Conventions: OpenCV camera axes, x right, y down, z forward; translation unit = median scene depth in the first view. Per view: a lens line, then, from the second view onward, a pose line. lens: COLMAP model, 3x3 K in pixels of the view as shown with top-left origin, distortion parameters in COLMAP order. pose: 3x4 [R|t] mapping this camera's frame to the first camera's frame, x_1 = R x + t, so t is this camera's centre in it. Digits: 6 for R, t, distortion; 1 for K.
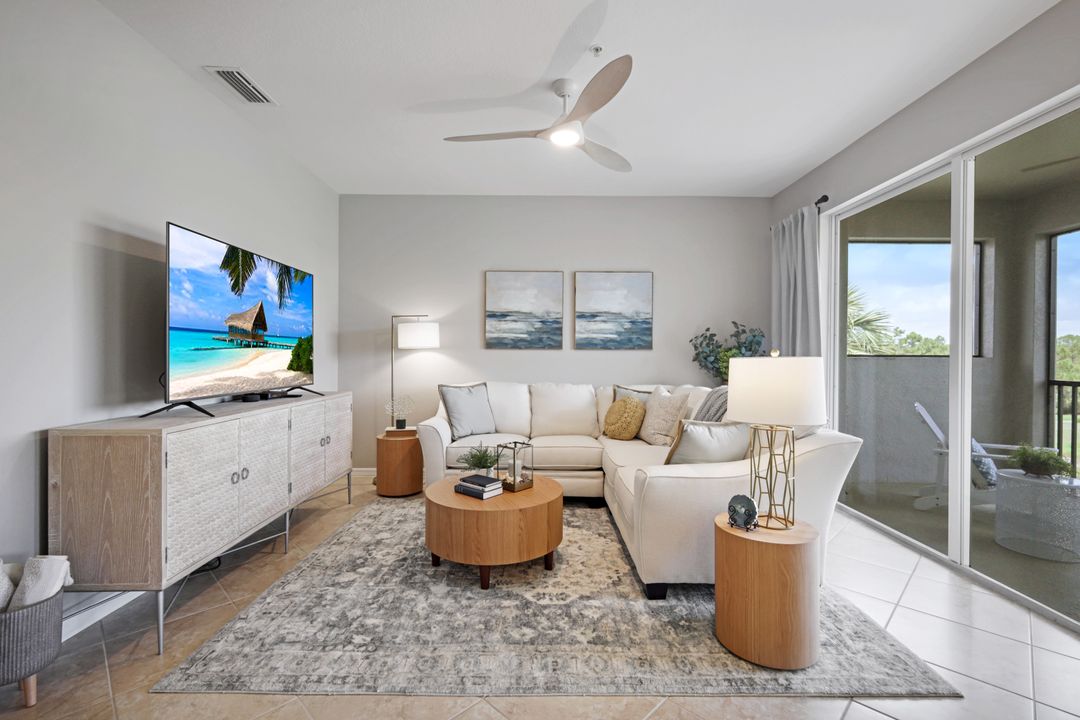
lens RADIAL K [[485.1, 0, 547.4], [0, 485.1, 359.0], [0, 0, 1]] dist [0.003958, -0.000242]
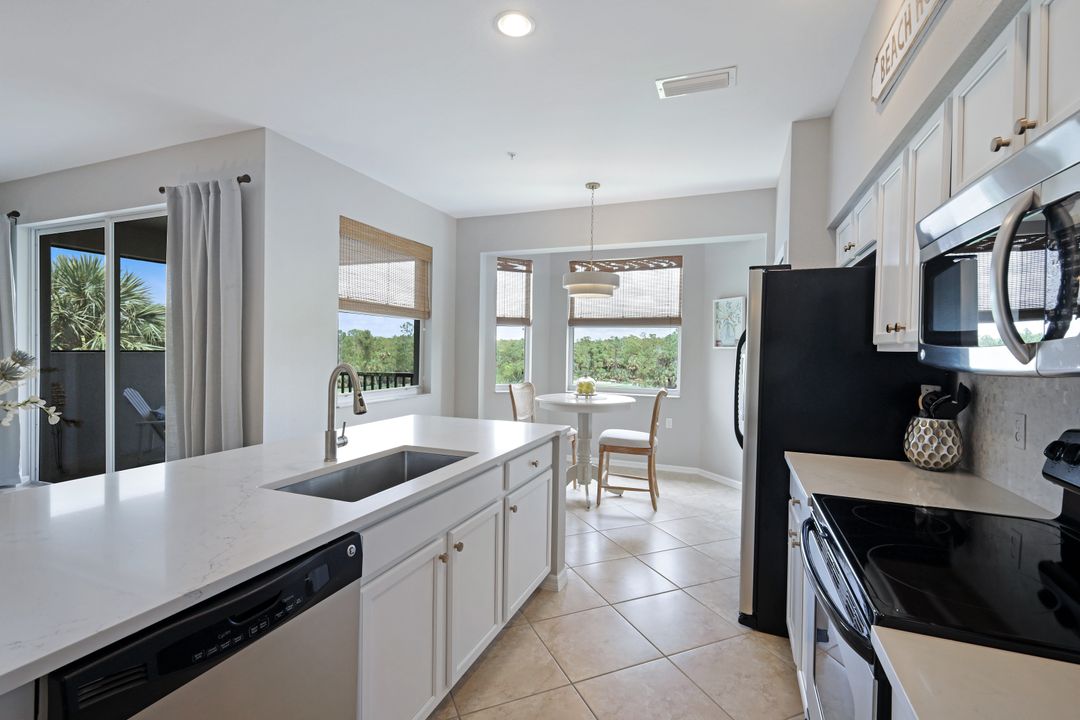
lens RADIAL K [[485.1, 0, 535.1], [0, 485.1, 358.6], [0, 0, 1]] dist [0.003958, -0.000242]
pose [[0.381292, -0.017558, 0.924288, -0.024757], [-0.004794, 0.999769, 0.020969, -0.033201], [-0.924442, -0.012427, 0.381120, -0.735034]]
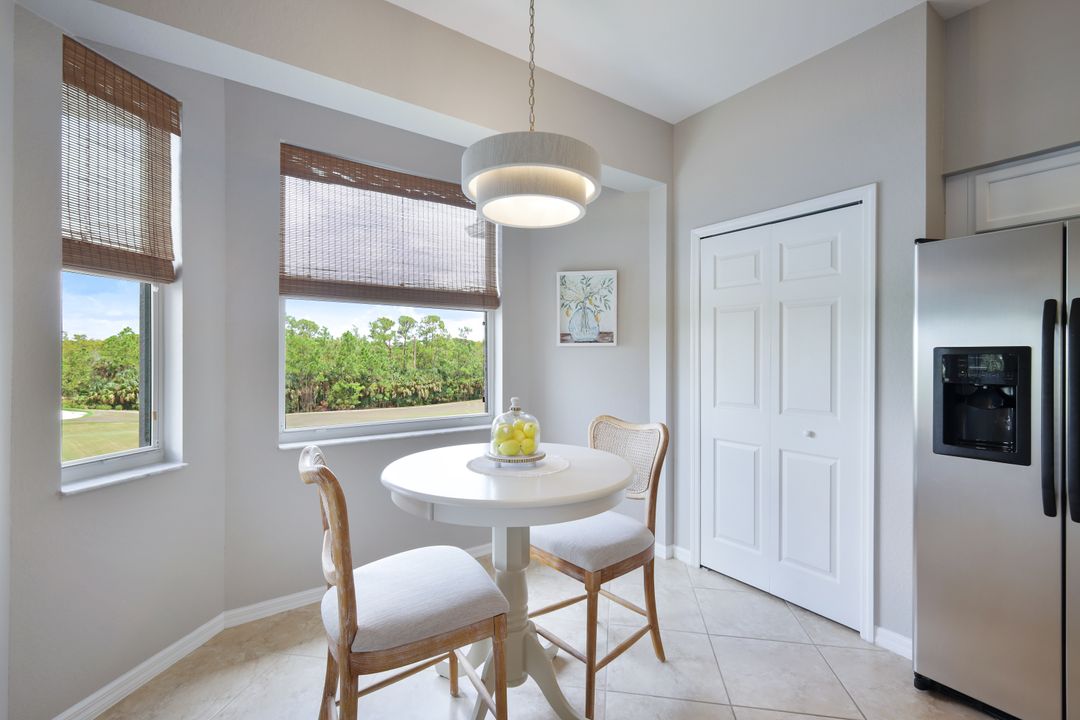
lens RADIAL K [[485.1, 0, 545.1], [0, 485.1, 356.4], [0, 0, 1]] dist [0.003958, -0.000242]
pose [[-0.579117, -0.003615, 0.815237, 0.937199], [0.003168, 0.999973, 0.006685, -0.018512], [-0.815239, 0.006454, -0.579089, 0.038582]]
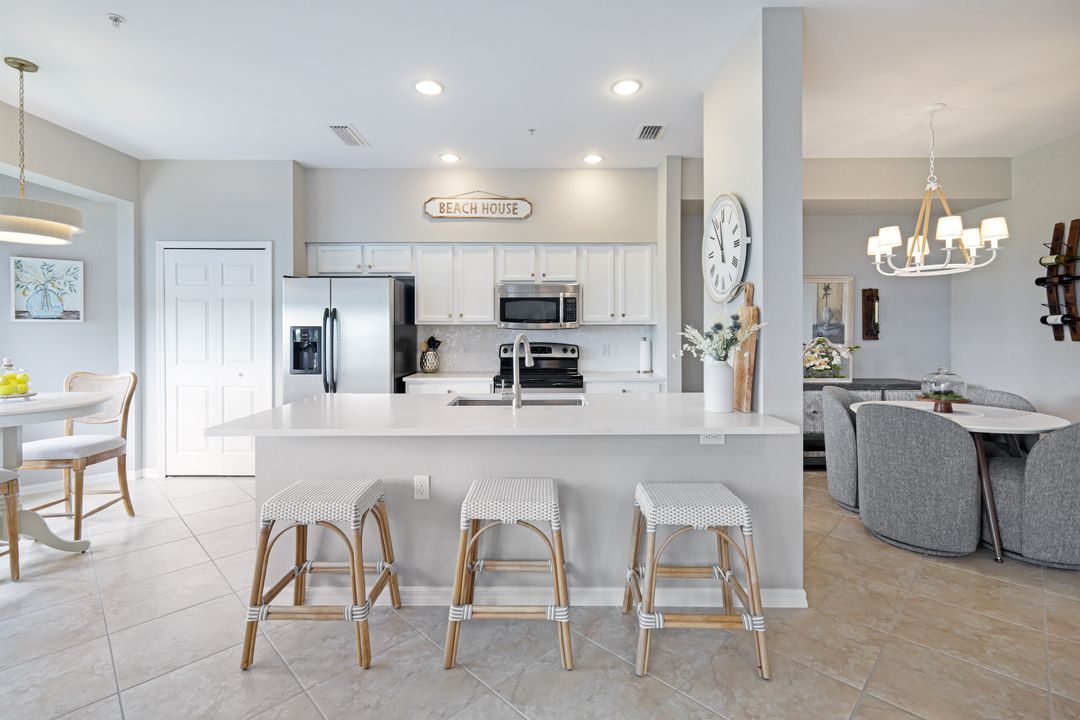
lens RADIAL K [[485.1, 0, 545.2], [0, 485.1, 334.0], [0, 0, 1]] dist [0.003958, -0.000242]
pose [[-0.999968, -0.002462, 0.007569, 0.411834], [-0.002349, 0.999886, 0.014935, -0.025225], [-0.007605, 0.014917, -0.999860, 0.651190]]
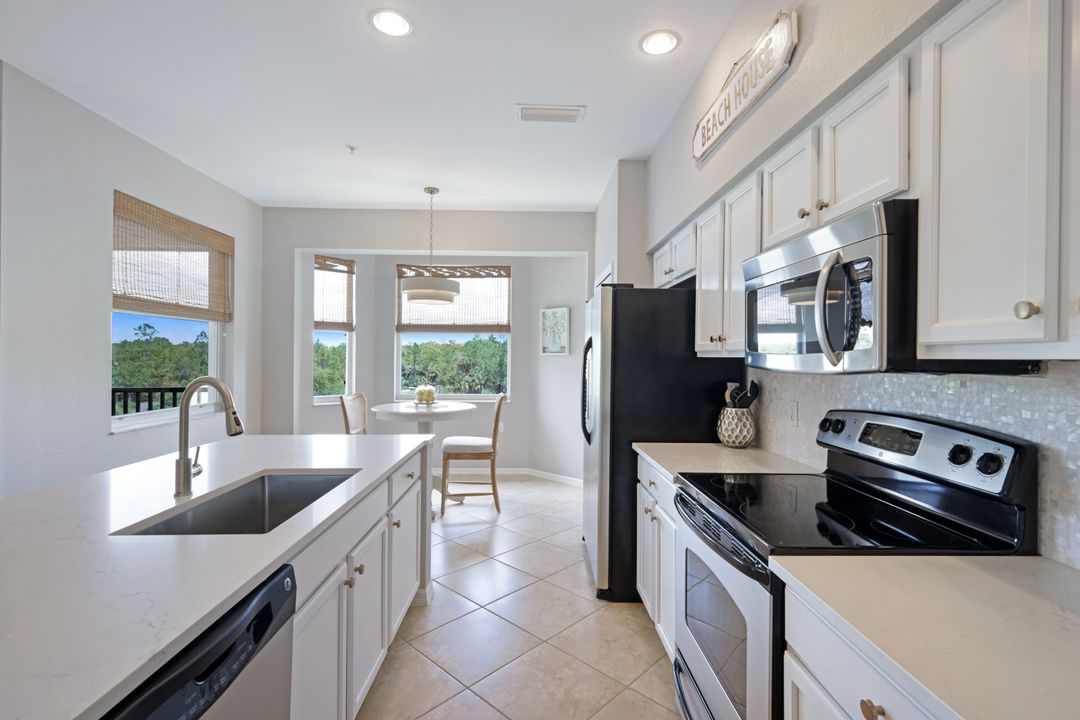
lens RADIAL K [[500.5, 0, 535.5], [0, 500.5, 359.2], [0, 0, 1]] dist [0.007369, -0.000940]
pose [[-0.012783, -0.008634, 0.999881, -0.093900], [0.002250, 0.999960, 0.008664, -0.036042], [-0.999916, 0.002361, -0.012763, -0.614706]]
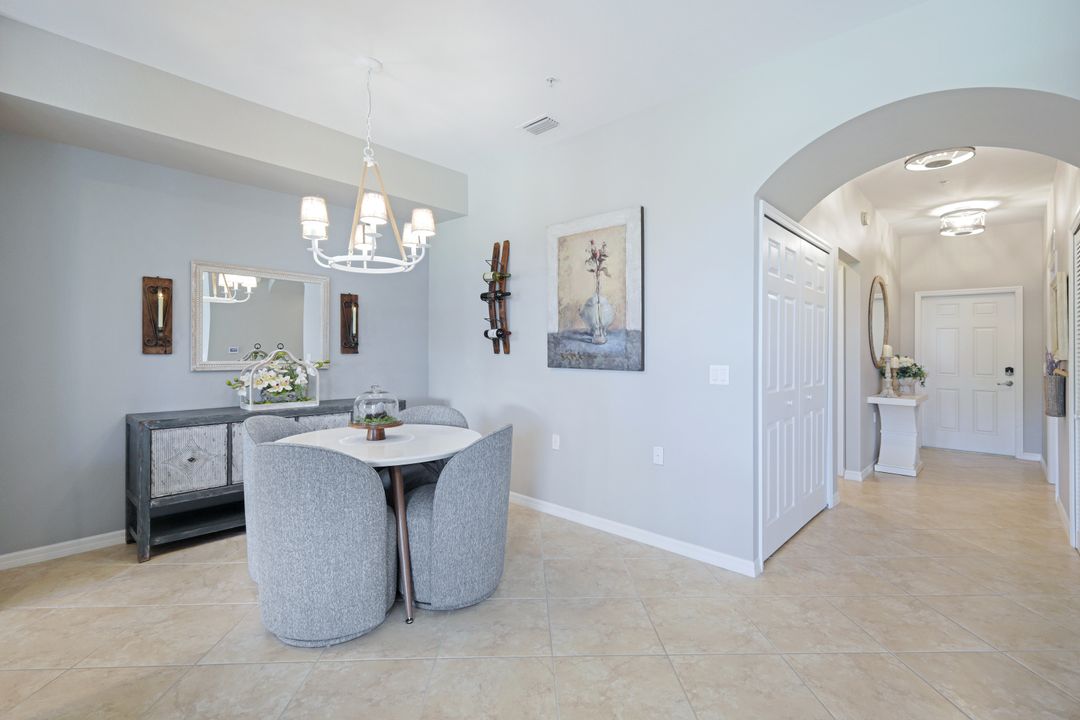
lens RADIAL K [[485.1, 0, 545.1], [0, 485.1, 347.6], [0, 0, 1]] dist [0.003958, -0.000242]
pose [[-0.688455, -0.018885, -0.725033, -0.045815], [-0.021179, 0.999758, -0.005930, -0.004607], [0.724970, 0.011273, -0.688688, 0.385055]]
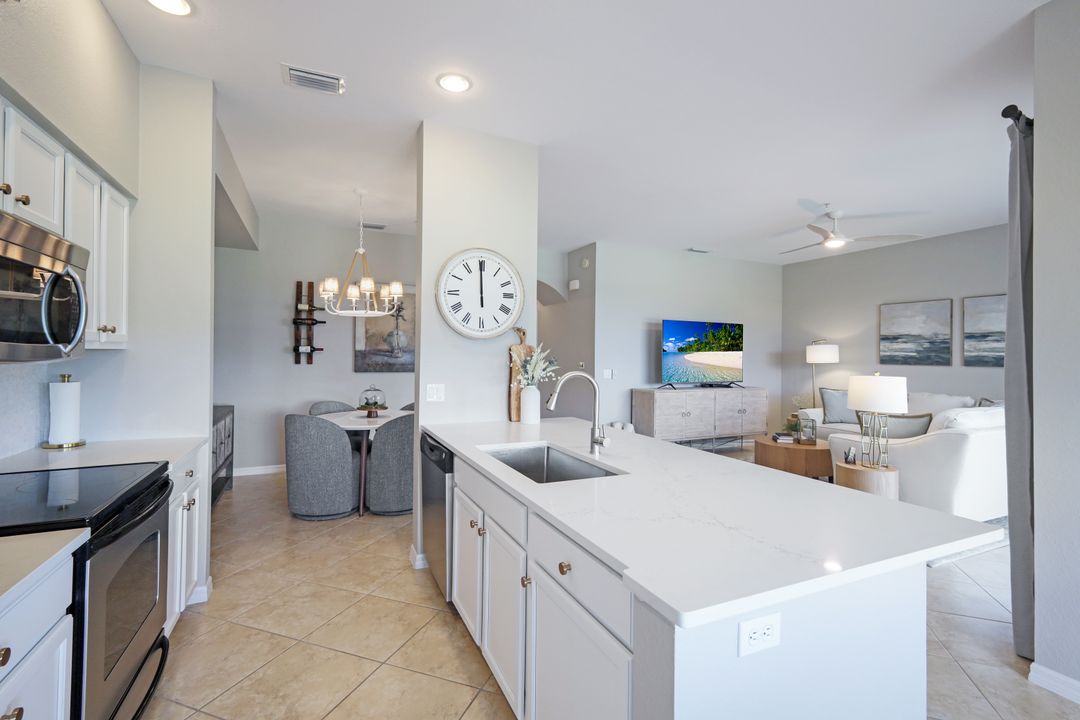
lens RADIAL K [[481.3, 0, 542.1], [0, 481.3, 354.1], [0, 0, 1]] dist [0.002398, 0.002048]
pose [[0.409924, -0.000980, -0.912119, 1.155125], [-0.018852, 0.999777, -0.009547, -0.030439], [0.911925, 0.021109, 0.409814, -0.615564]]
